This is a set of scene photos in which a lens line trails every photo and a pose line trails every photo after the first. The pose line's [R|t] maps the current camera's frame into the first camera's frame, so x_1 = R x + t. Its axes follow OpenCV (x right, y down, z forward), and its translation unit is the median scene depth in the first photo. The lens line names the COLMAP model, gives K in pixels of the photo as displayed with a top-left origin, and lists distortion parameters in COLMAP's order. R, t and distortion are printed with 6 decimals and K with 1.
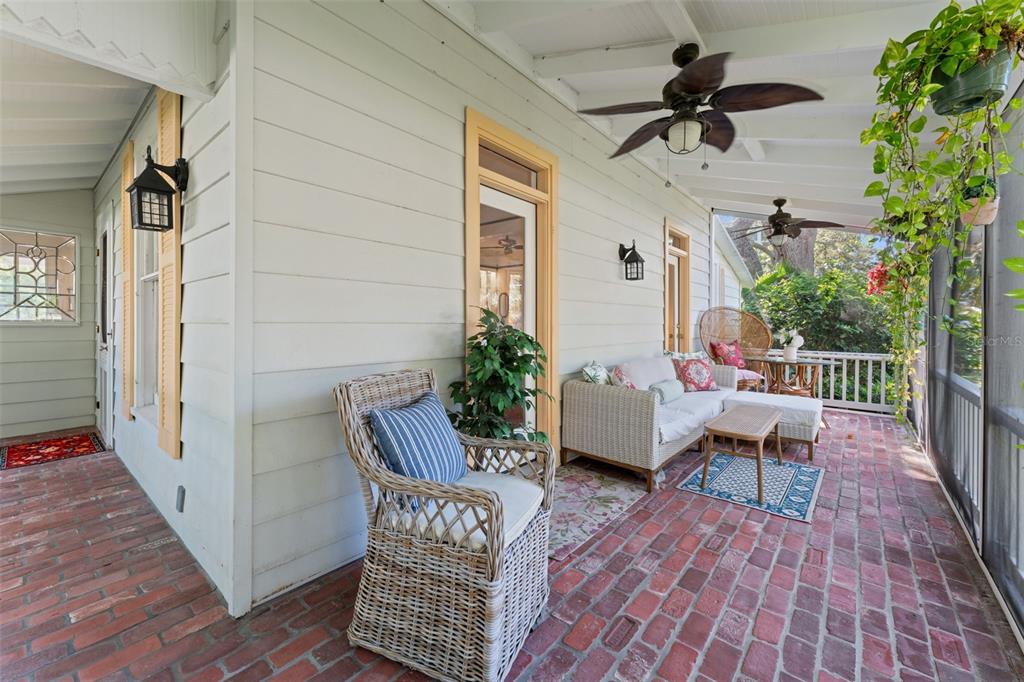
lens RADIAL K [[434.2, 0, 511.6], [0, 434.2, 336.7], [0, 0, 1]] dist [-0.002312, -0.000208]
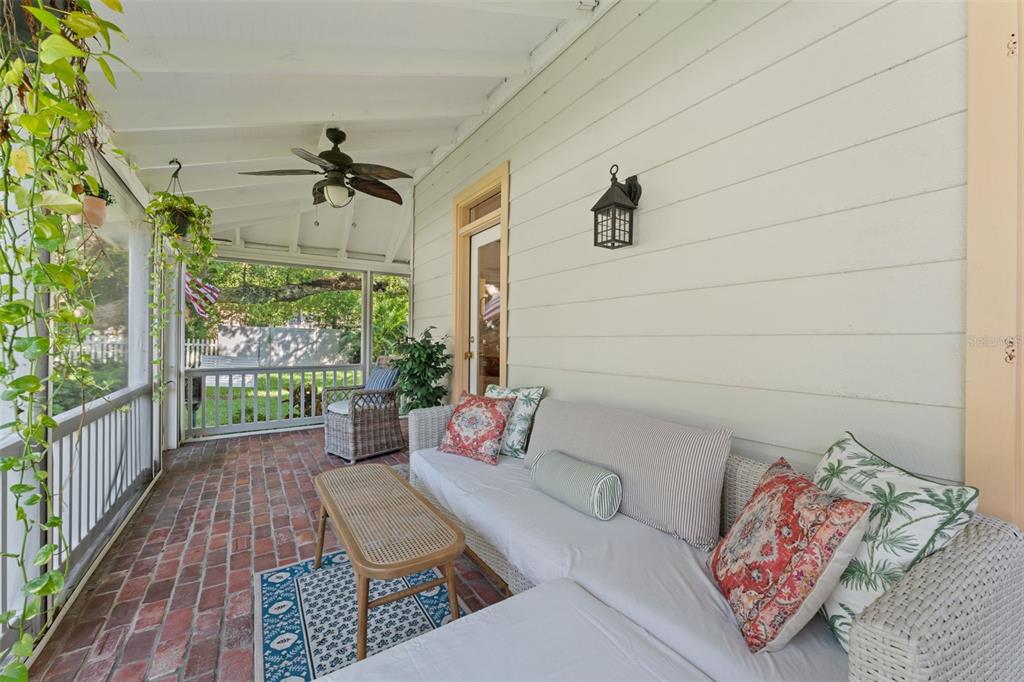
lens RADIAL K [[434.2, 0, 511.6], [0, 434.2, 336.7], [0, 0, 1]] dist [-0.002312, -0.000208]
pose [[-0.342895, -0.005012, -0.939360, 1.311647], [-0.024183, 0.999701, 0.003494, -0.045422], [0.939062, 0.023915, -0.342914, 1.750124]]
